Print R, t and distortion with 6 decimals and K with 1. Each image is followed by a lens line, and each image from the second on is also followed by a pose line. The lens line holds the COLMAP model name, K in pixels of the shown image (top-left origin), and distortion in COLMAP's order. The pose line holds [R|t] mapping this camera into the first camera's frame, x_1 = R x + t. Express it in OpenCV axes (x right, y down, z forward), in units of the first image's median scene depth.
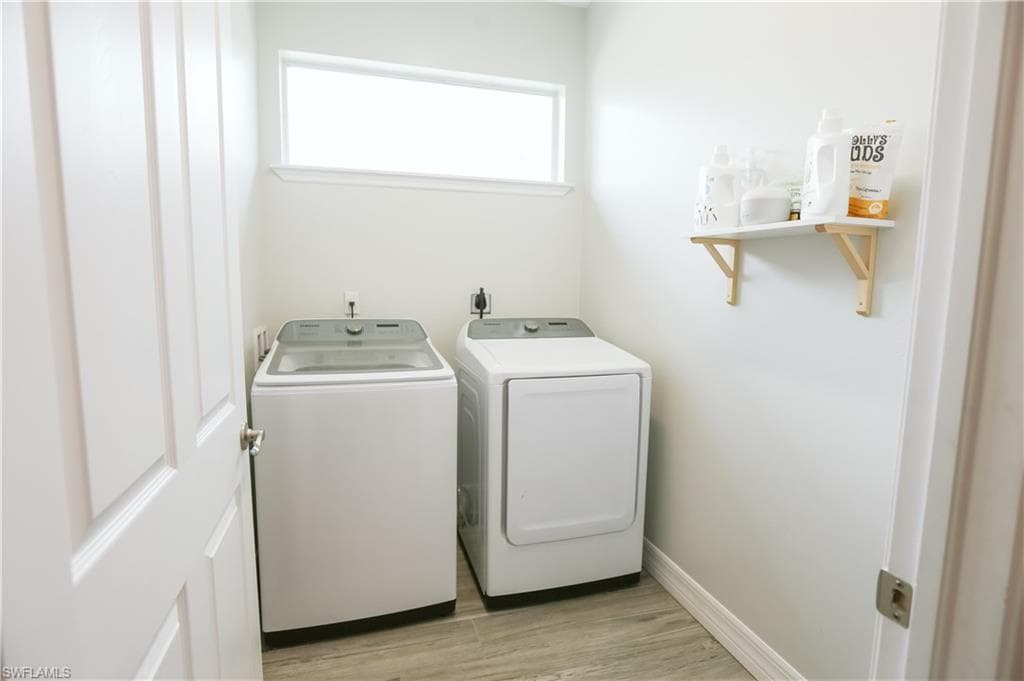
lens RADIAL K [[565.8, 0, 515.0], [0, 565.8, 336.4], [0, 0, 1]] dist [-0.059345, 0.047163]
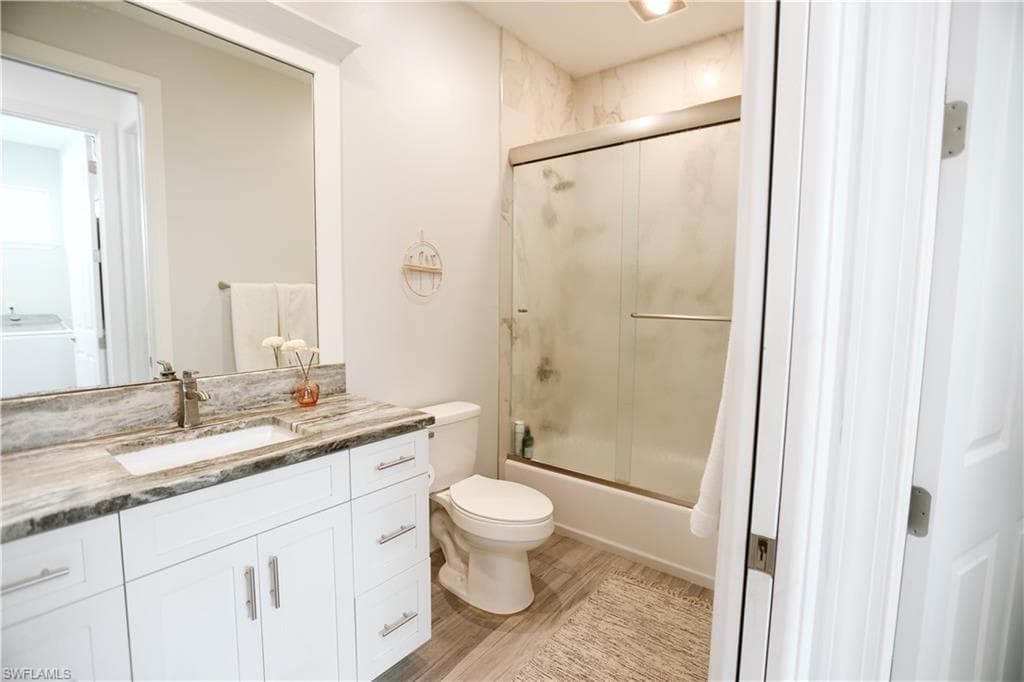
lens RADIAL K [[467.2, 0, 509.8], [0, 467.2, 337.8], [0, 0, 1]] dist [-0.045007, 0.015123]
pose [[0.838067, -0.061306, 0.542111, 0.355754], [0.071837, 0.997415, 0.001740, 0.192918], [-0.540816, 0.037485, 0.840305, -1.469175]]
